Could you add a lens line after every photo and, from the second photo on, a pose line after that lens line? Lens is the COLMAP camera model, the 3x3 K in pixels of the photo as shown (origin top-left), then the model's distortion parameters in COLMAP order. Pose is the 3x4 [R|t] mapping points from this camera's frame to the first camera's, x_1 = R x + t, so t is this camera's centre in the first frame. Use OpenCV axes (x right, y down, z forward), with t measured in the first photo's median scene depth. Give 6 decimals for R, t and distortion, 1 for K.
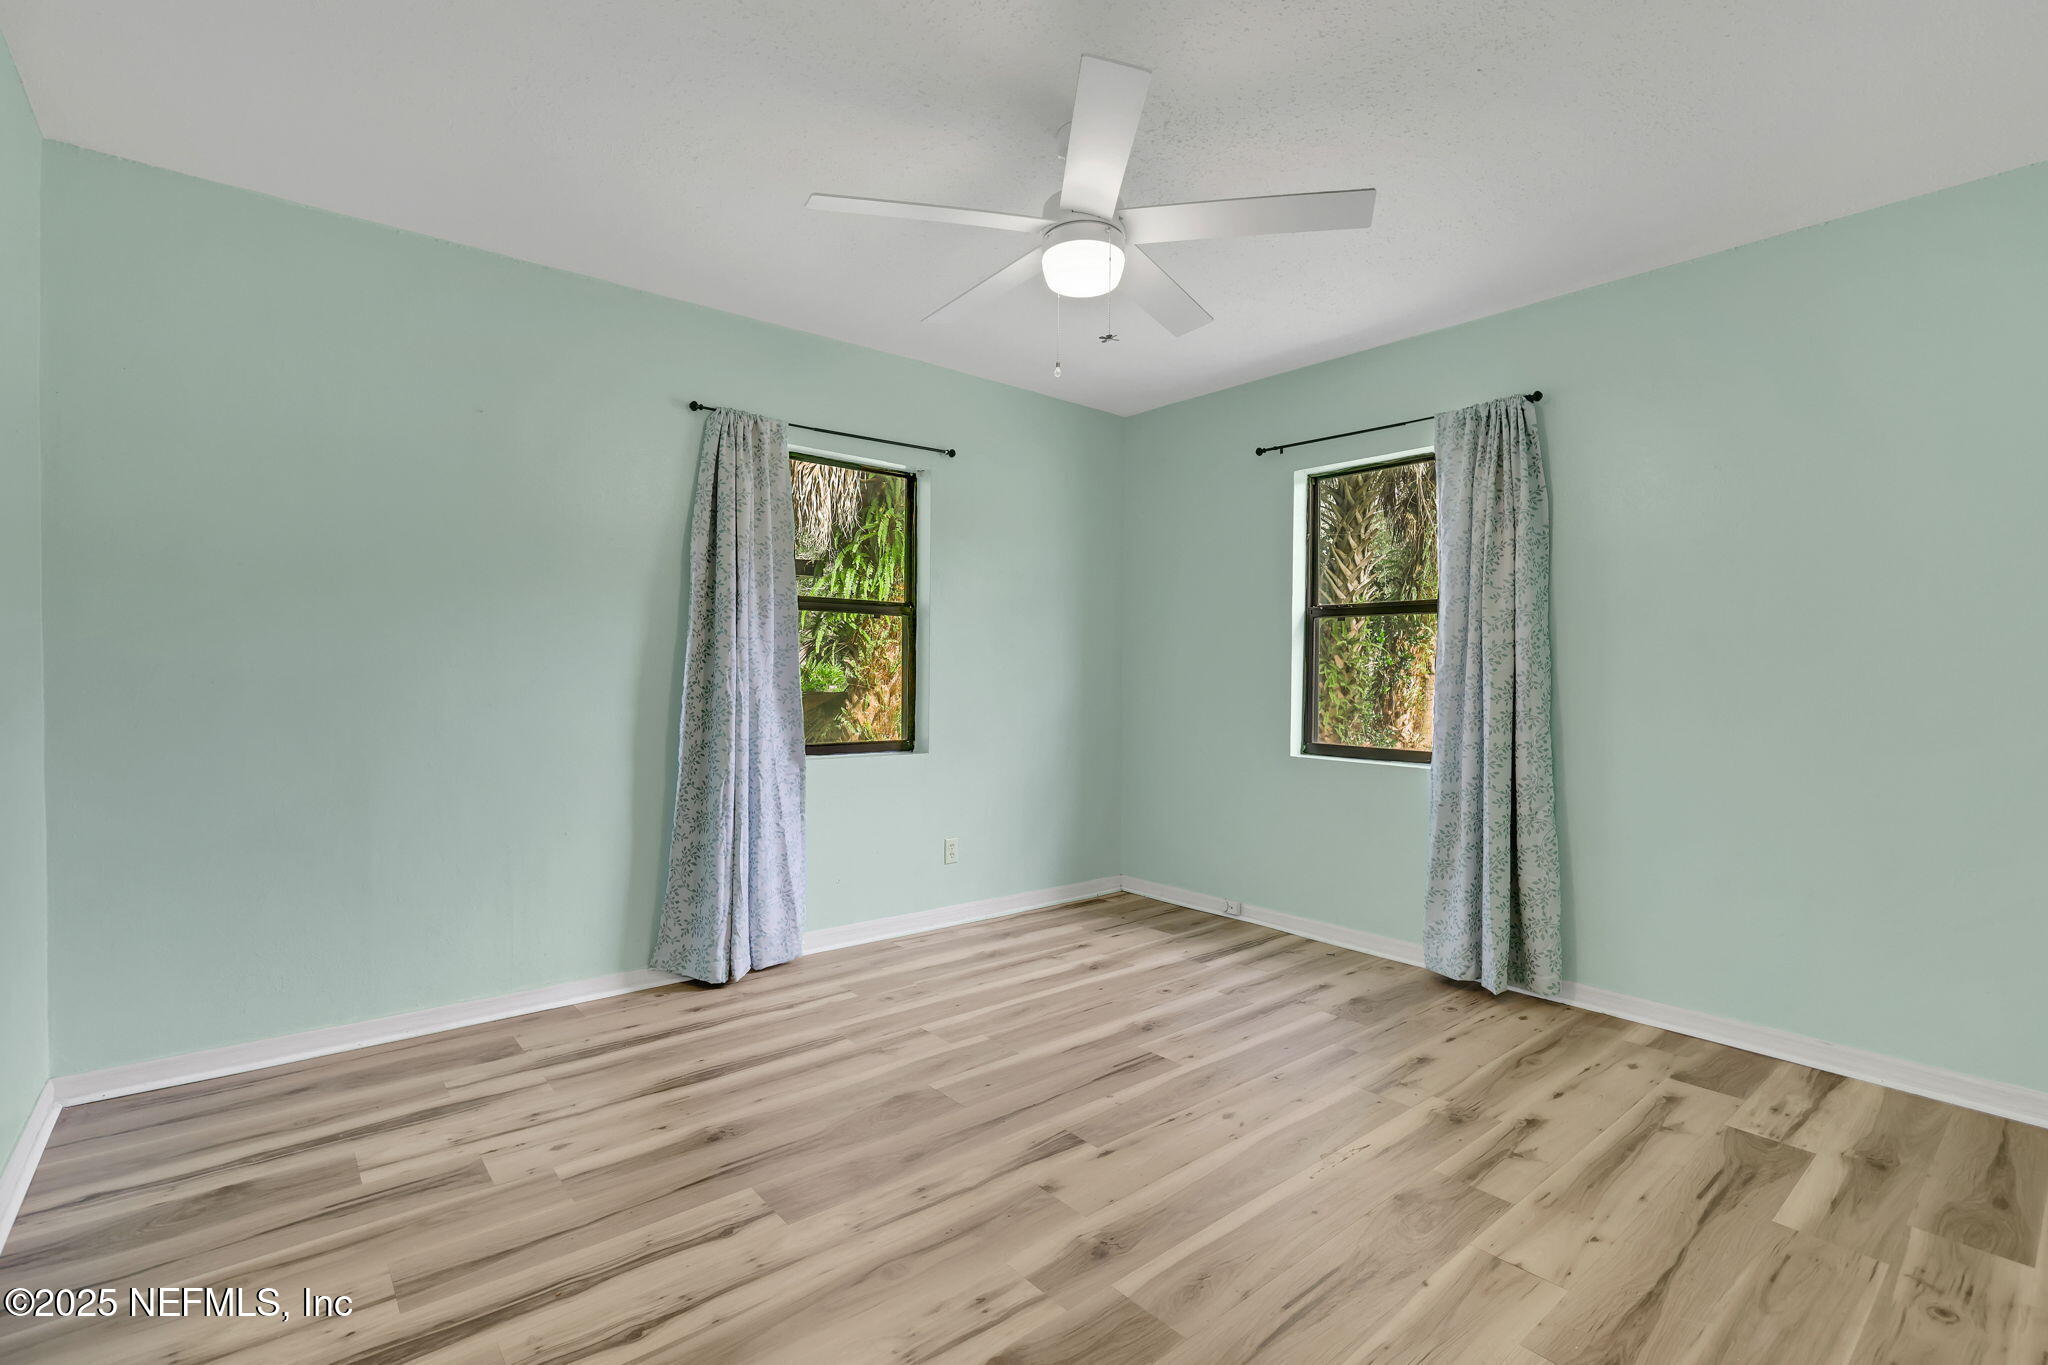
lens RADIAL K [[938.0, 0, 974.7], [0, 938.0, 658.4], [0, 0, 1]] dist [0.000110, -0.000191]
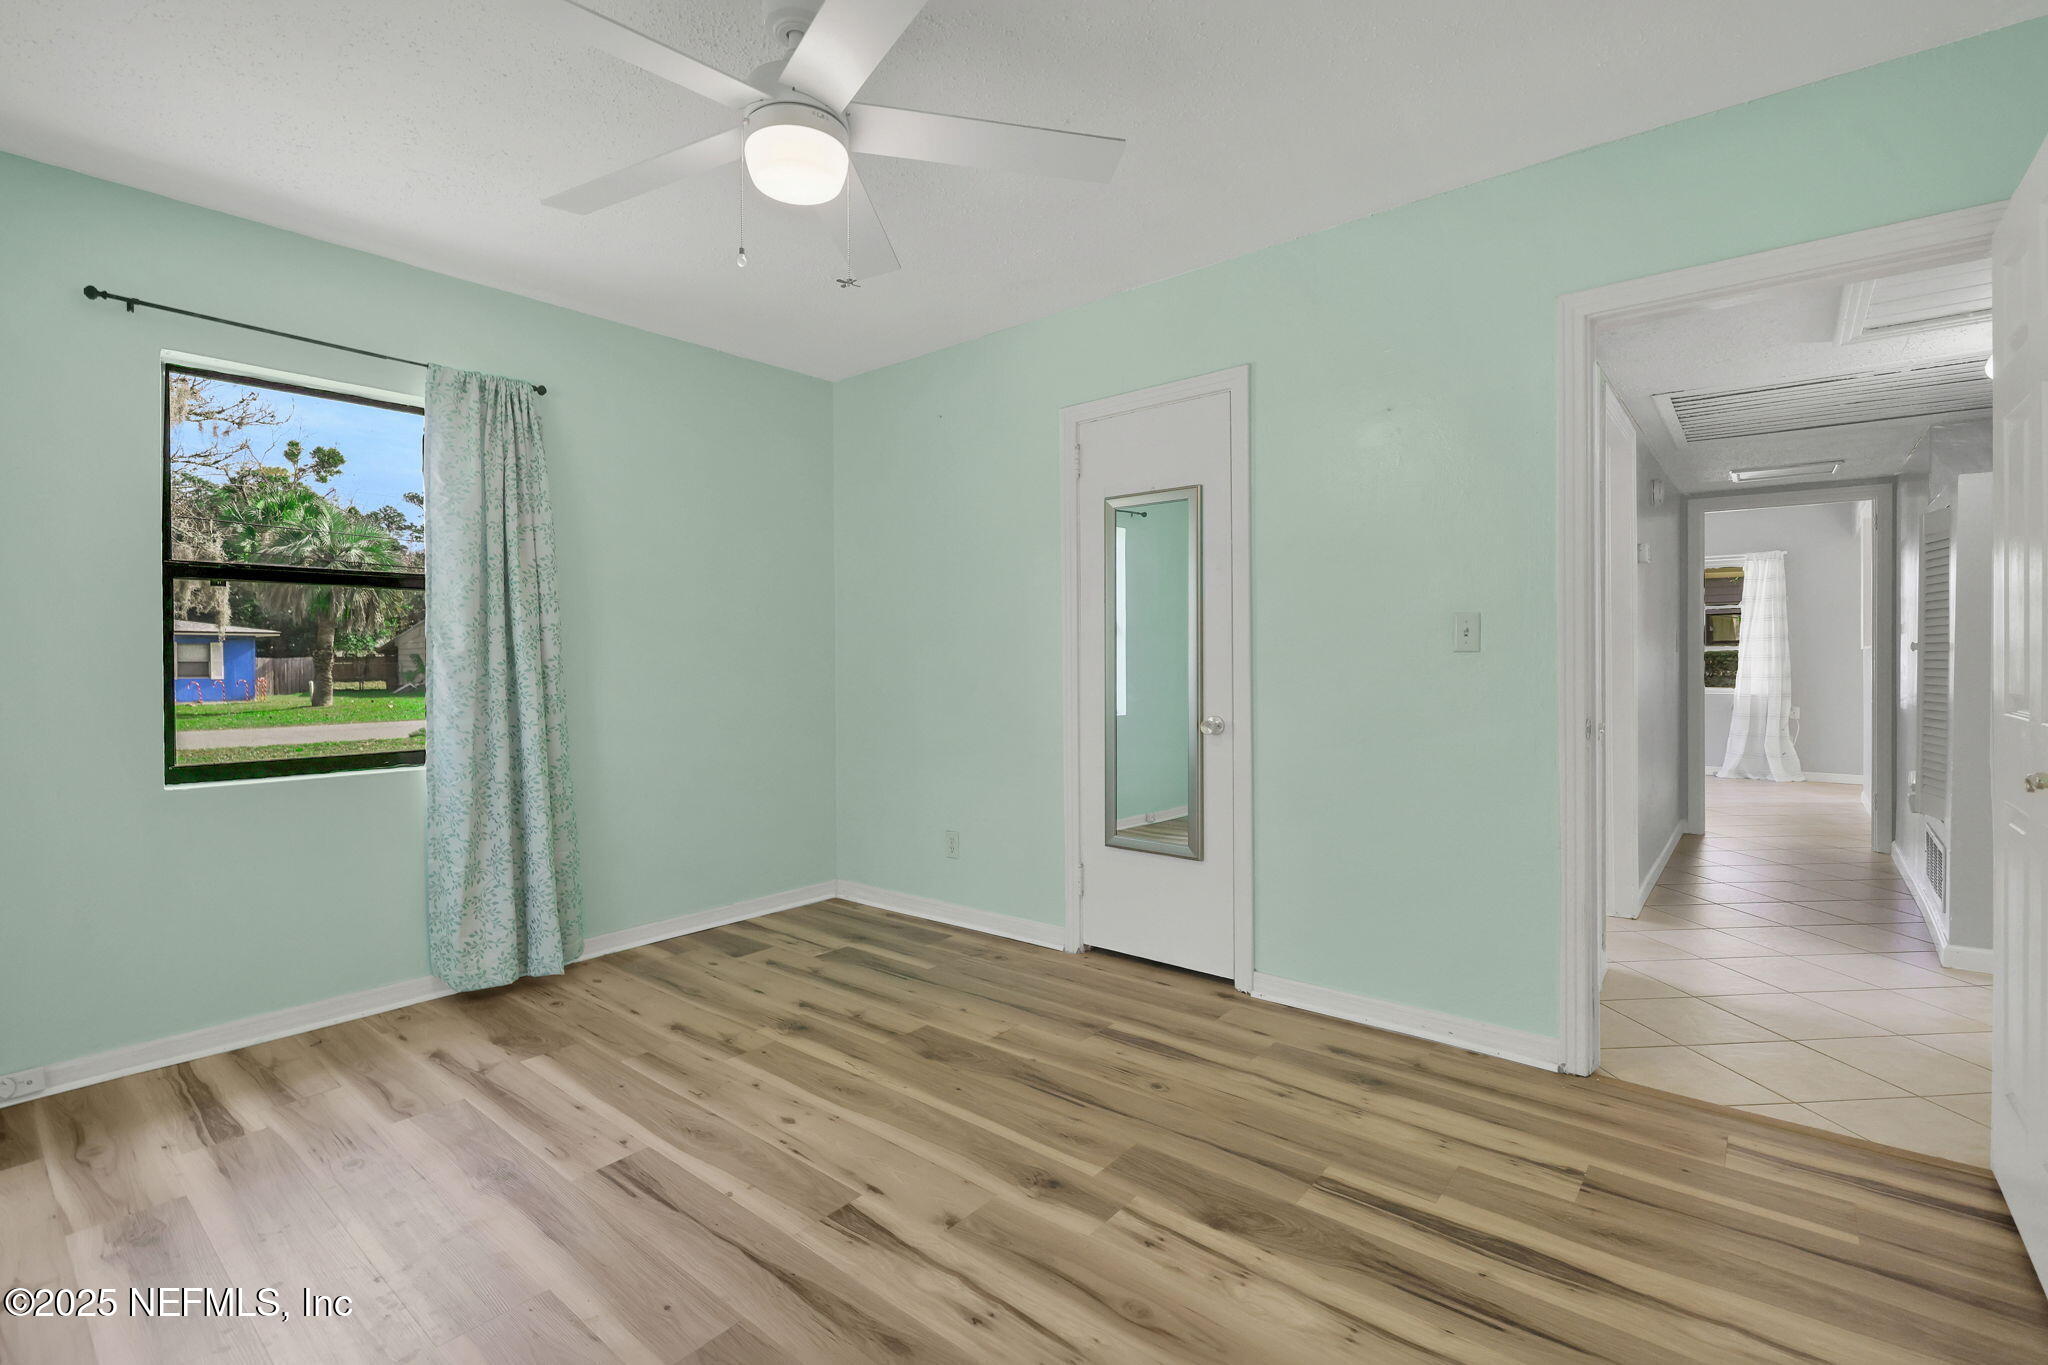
lens RADIAL K [[893.3, 0, 1021.4], [0, 893.3, 665.8], [0, 0, 1]] dist [0.000392, -0.000371]
pose [[-0.196833, -0.015573, 0.980313, -0.682458], [-0.007481, 0.999869, 0.014382, 0.000208], [-0.980409, -0.004502, -0.196923, 0.952065]]
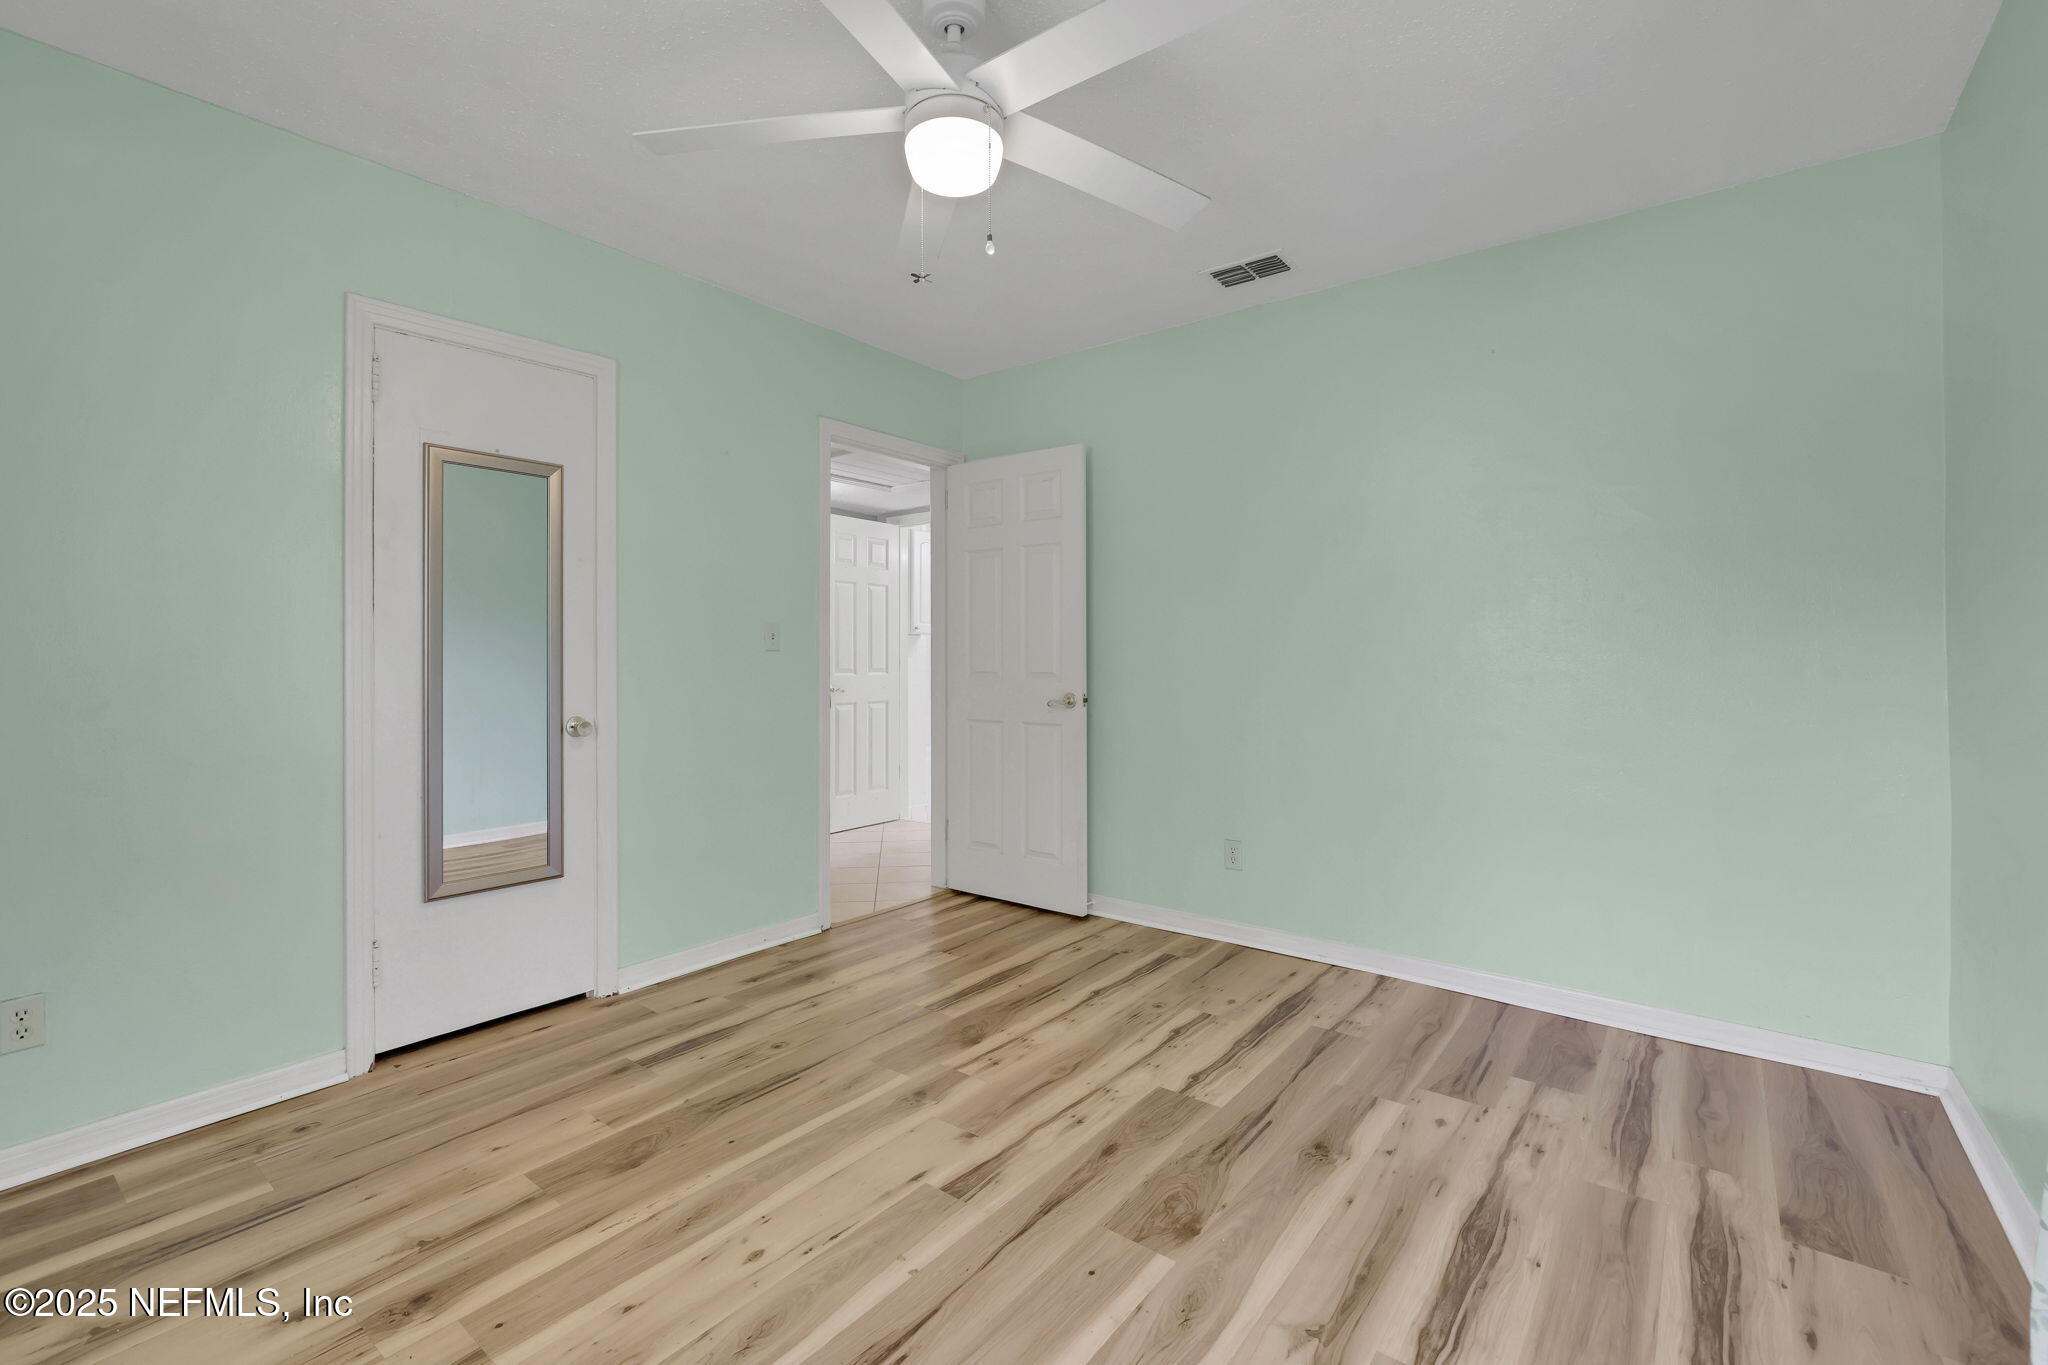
lens RADIAL K [[938.0, 0, 974.7], [0, 938.0, 658.4], [0, 0, 1]] dist [0.000110, -0.000191]
pose [[-0.978518, -0.007293, -0.206033, 0.257753], [-0.004786, 0.999908, -0.012667, 0.022424], [0.206107, -0.011408, -0.978463, 1.777776]]
